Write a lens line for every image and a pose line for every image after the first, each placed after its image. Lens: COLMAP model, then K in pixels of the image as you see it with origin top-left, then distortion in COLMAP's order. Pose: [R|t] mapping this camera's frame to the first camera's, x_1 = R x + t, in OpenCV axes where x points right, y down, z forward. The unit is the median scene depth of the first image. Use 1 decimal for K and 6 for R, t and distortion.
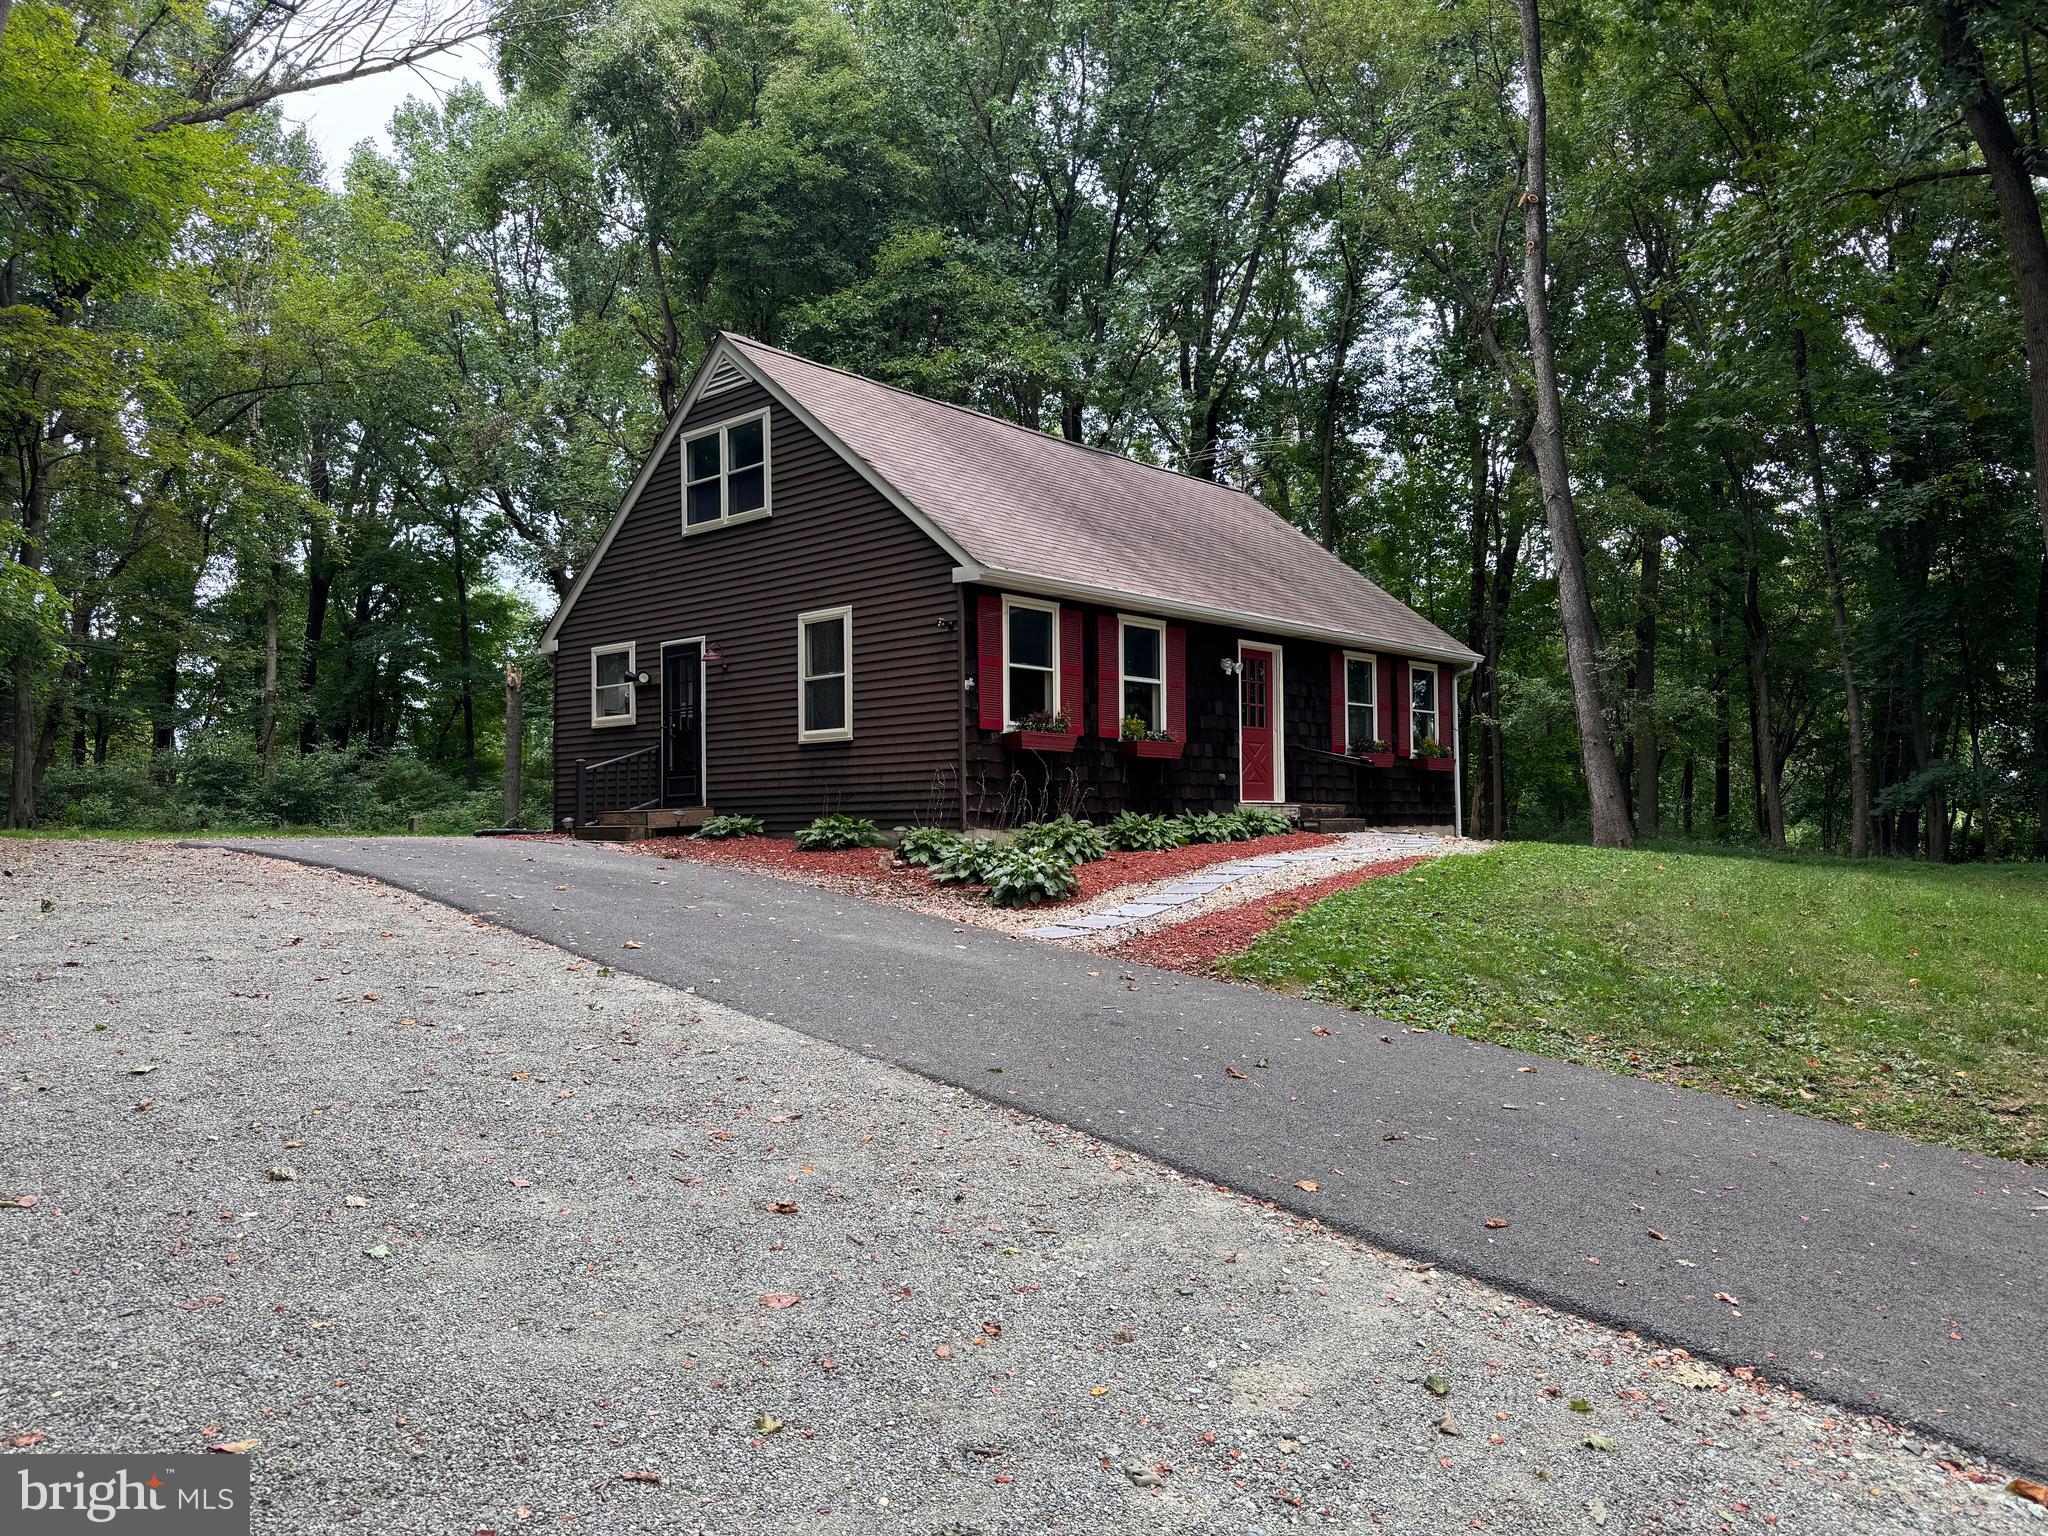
lens RADIAL K [[1430.2, 0, 1031.5], [0, 1430.2, 769.3], [0, 0, 1]] dist [0.164580, -0.285492]
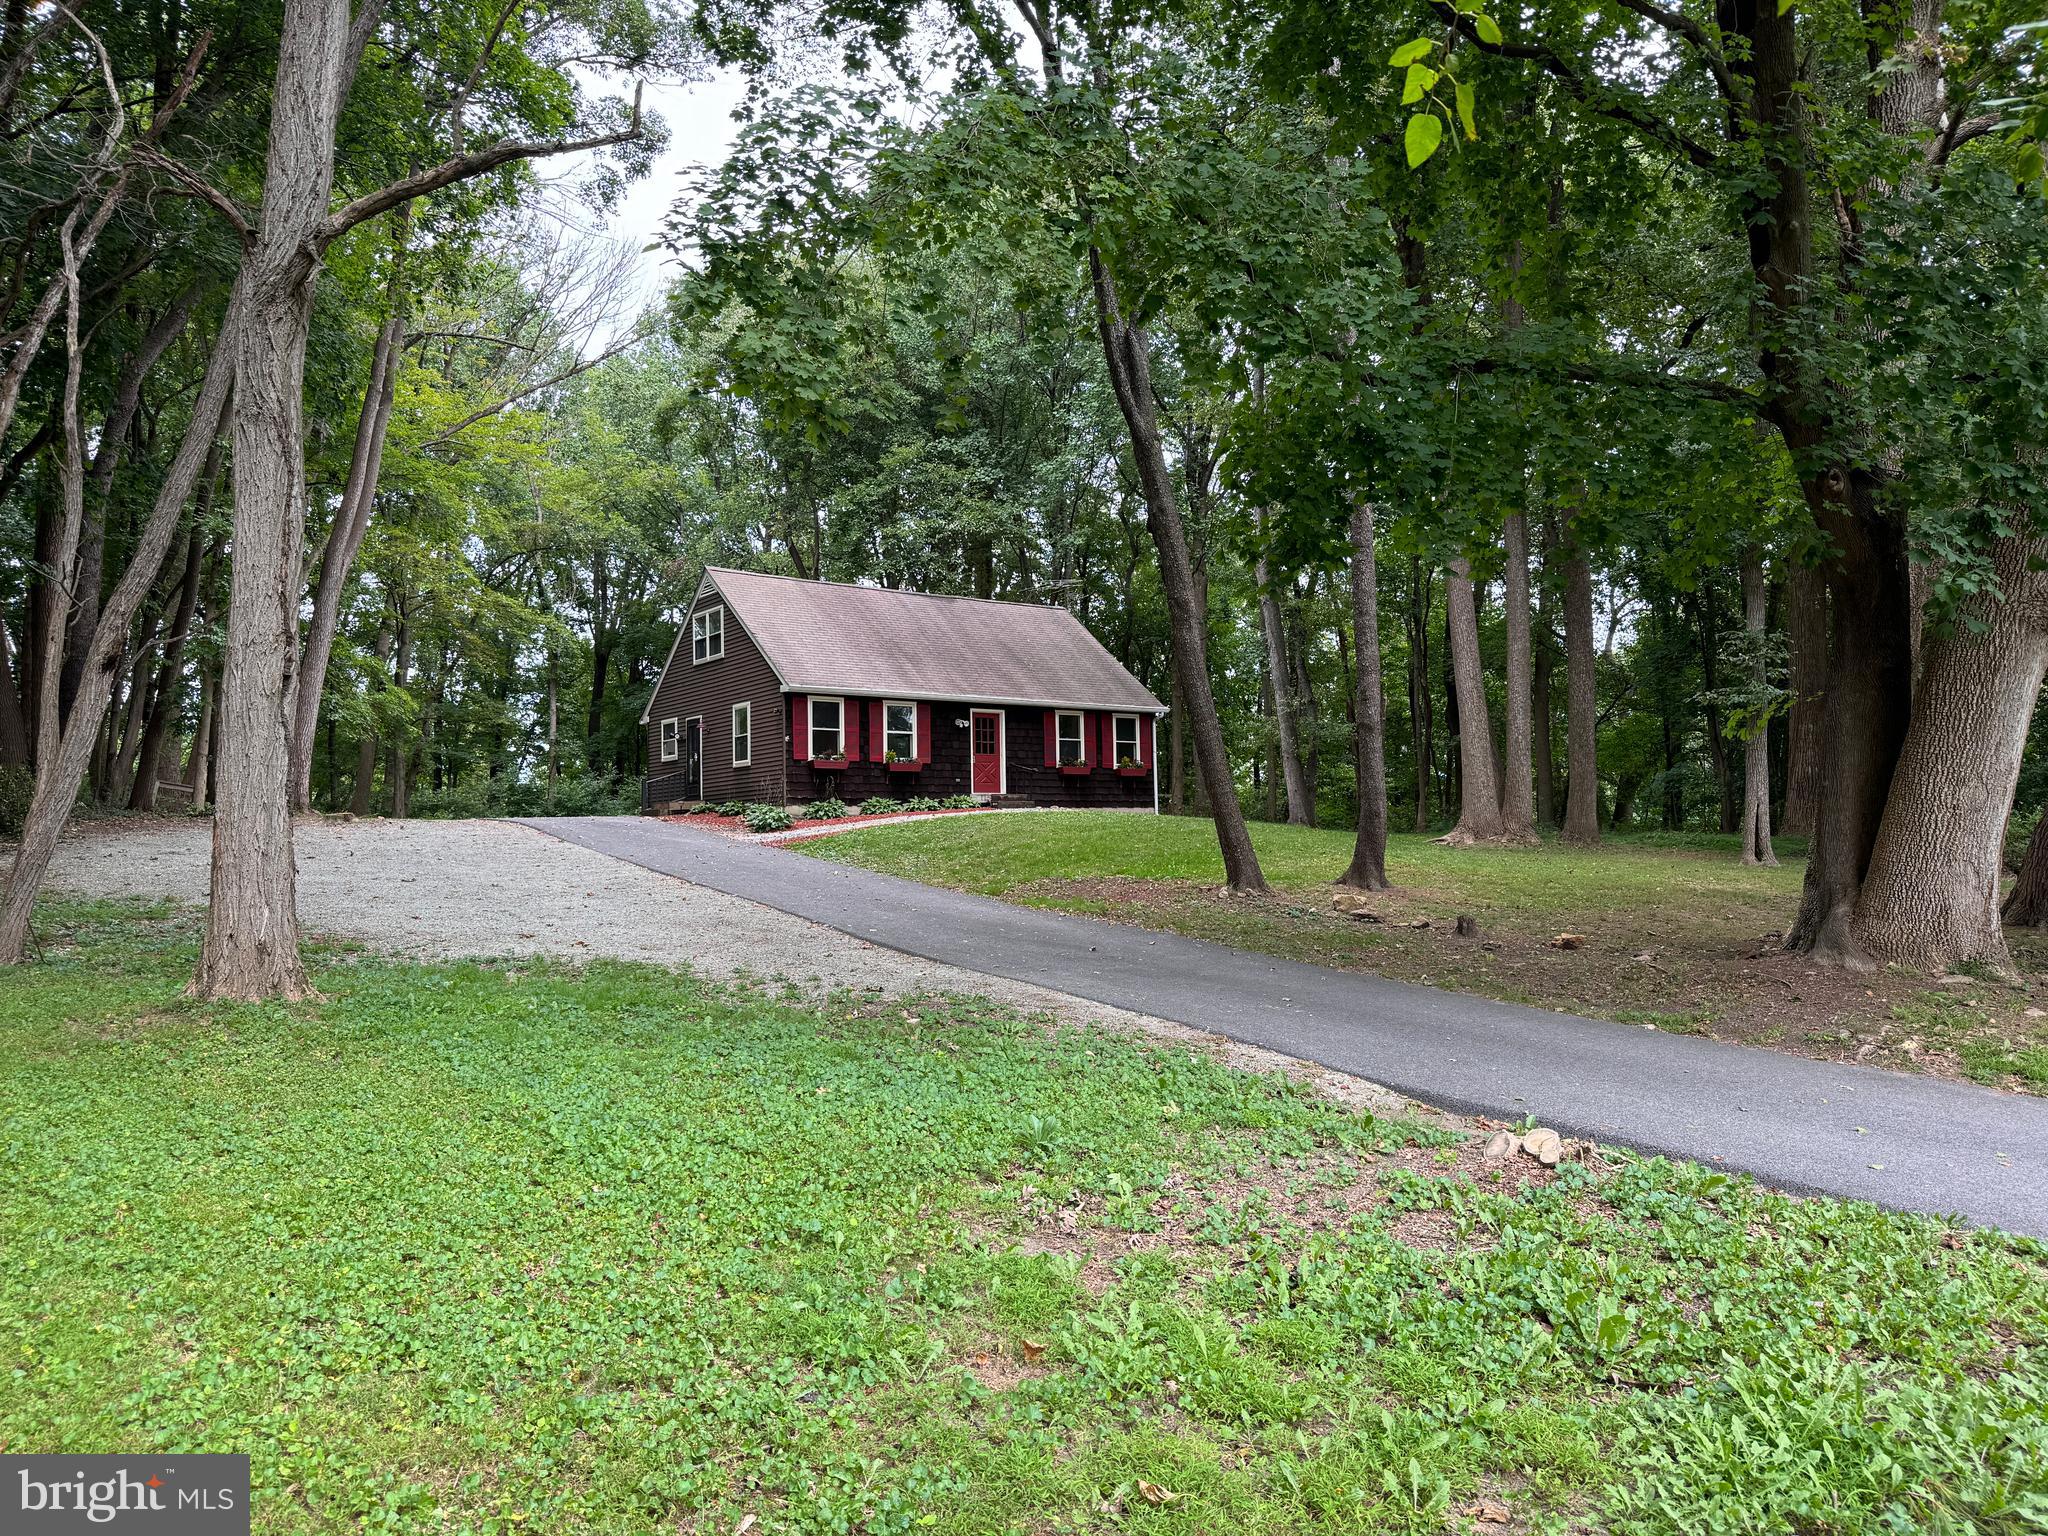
lens RADIAL K [[1433.5, 0, 1024.0], [0, 1433.5, 768.0], [0, 0, 1]] dist [0.159938, -0.297494]
pose [[0.979031, -0.019912, -0.202736, 0.640587], [0.016611, 0.999701, -0.017968, 0.025599], [0.203033, 0.014224, 0.979069, -0.908004]]
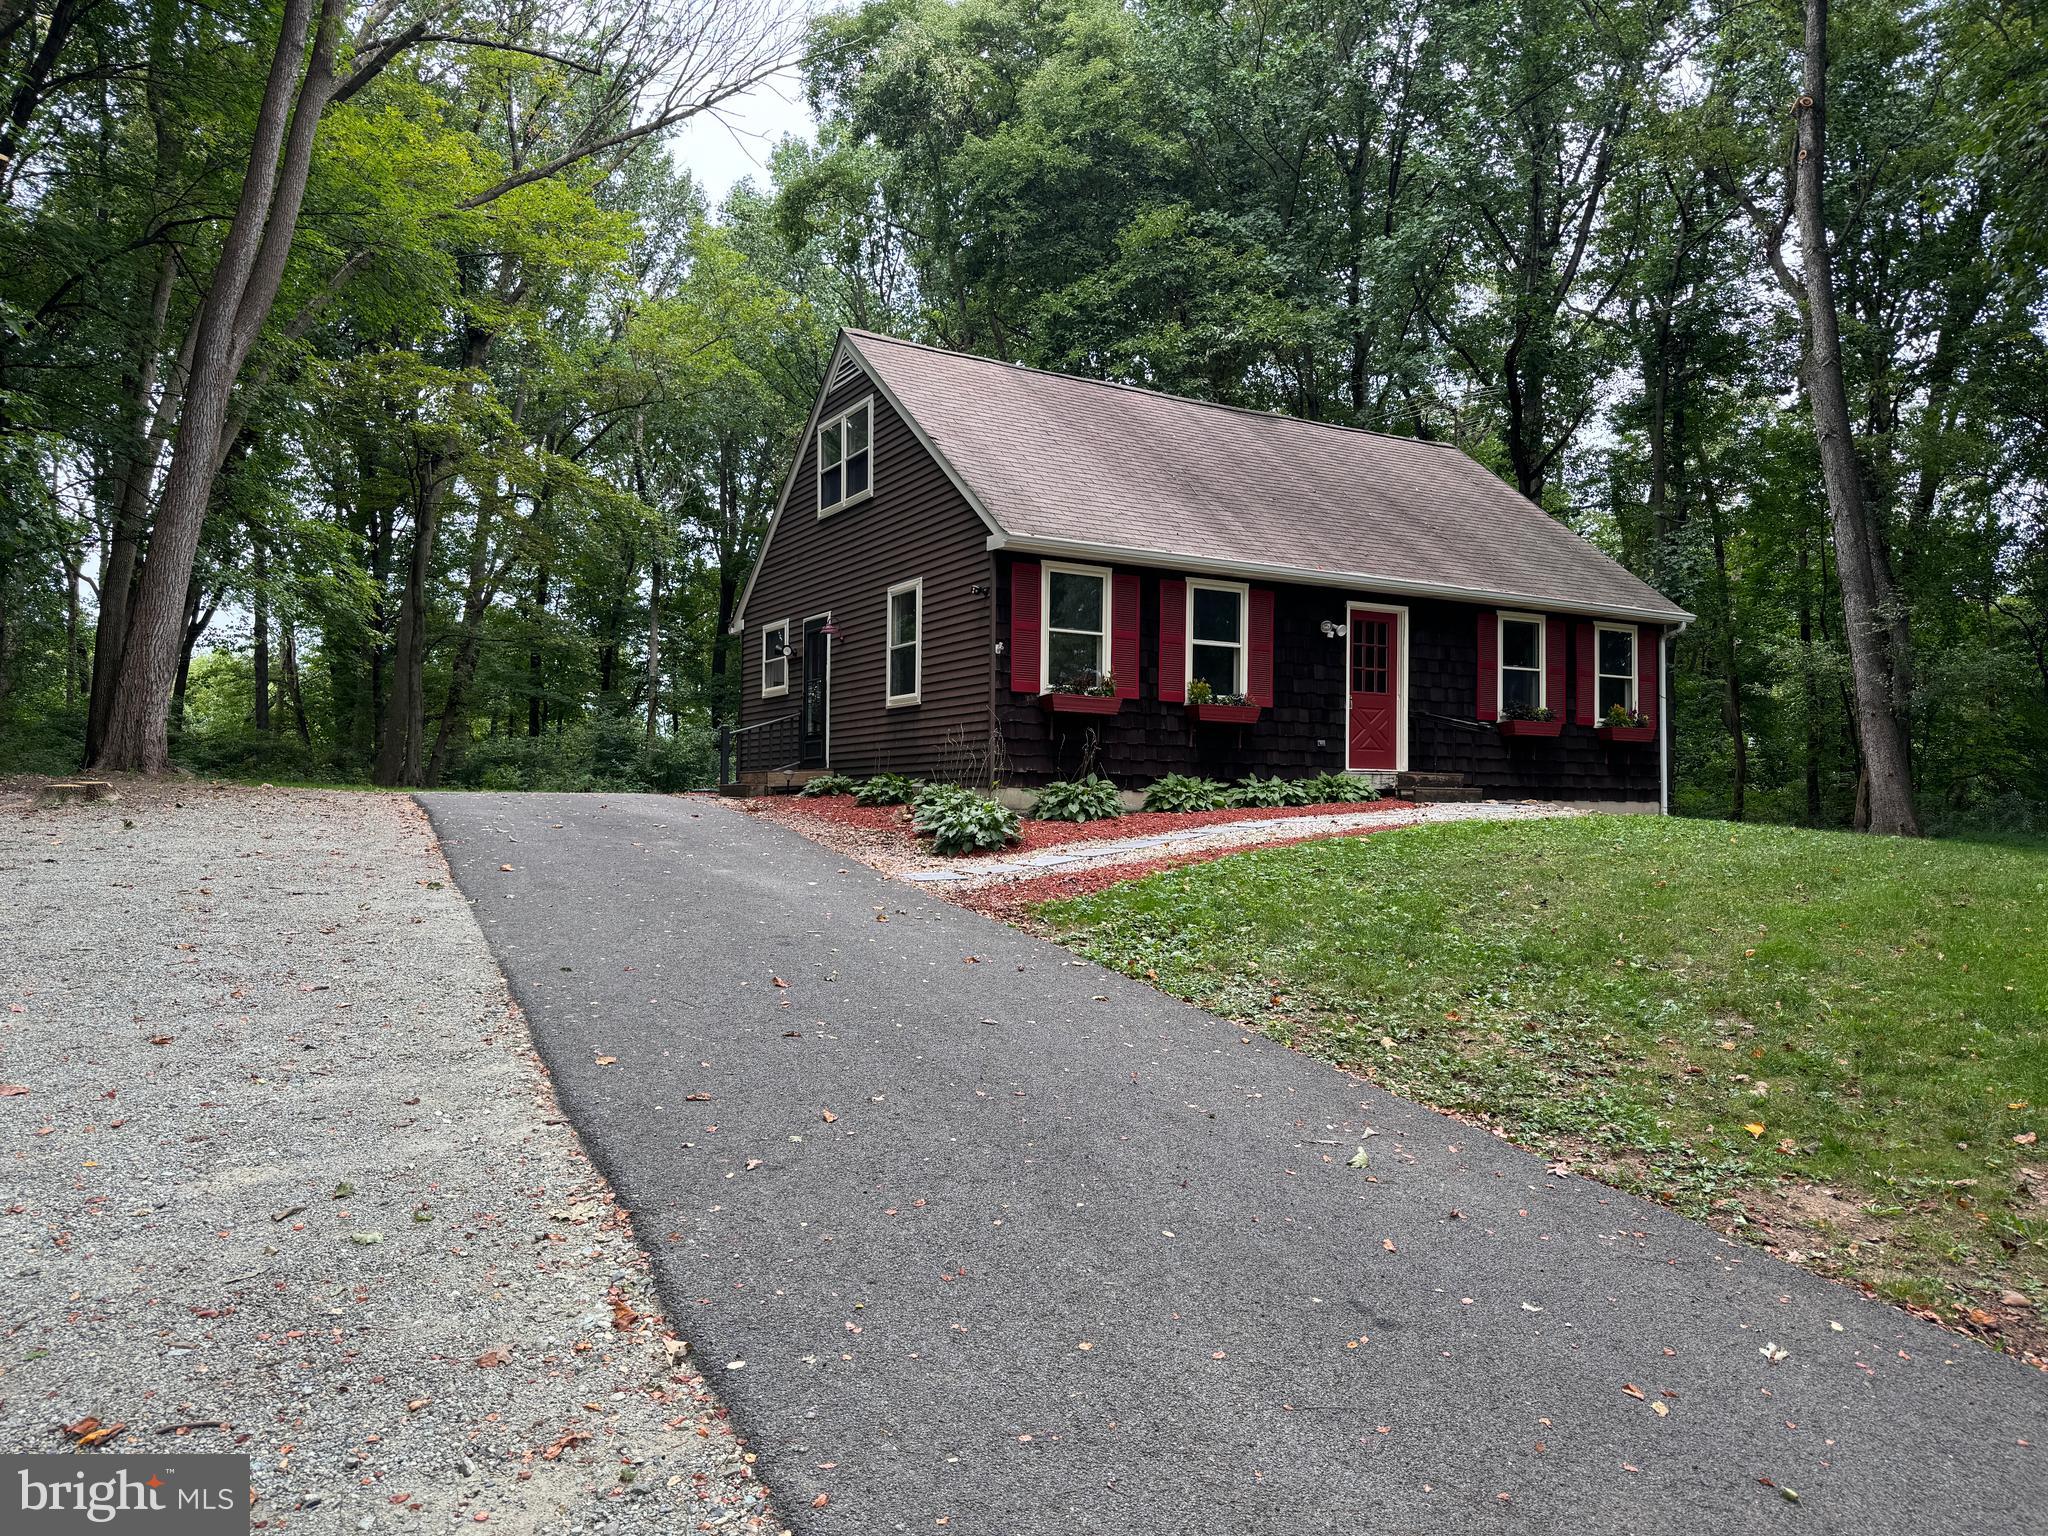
lens RADIAL K [[1433.5, 0, 1024.0], [0, 1433.5, 768.0], [0, 0, 1]] dist [0.159938, -0.297494]
pose [[0.954942, 0.008989, -0.296658, 0.241900], [-0.006722, 0.999940, 0.008662, 0.015542], [0.296718, -0.006277, 0.954945, 0.009722]]
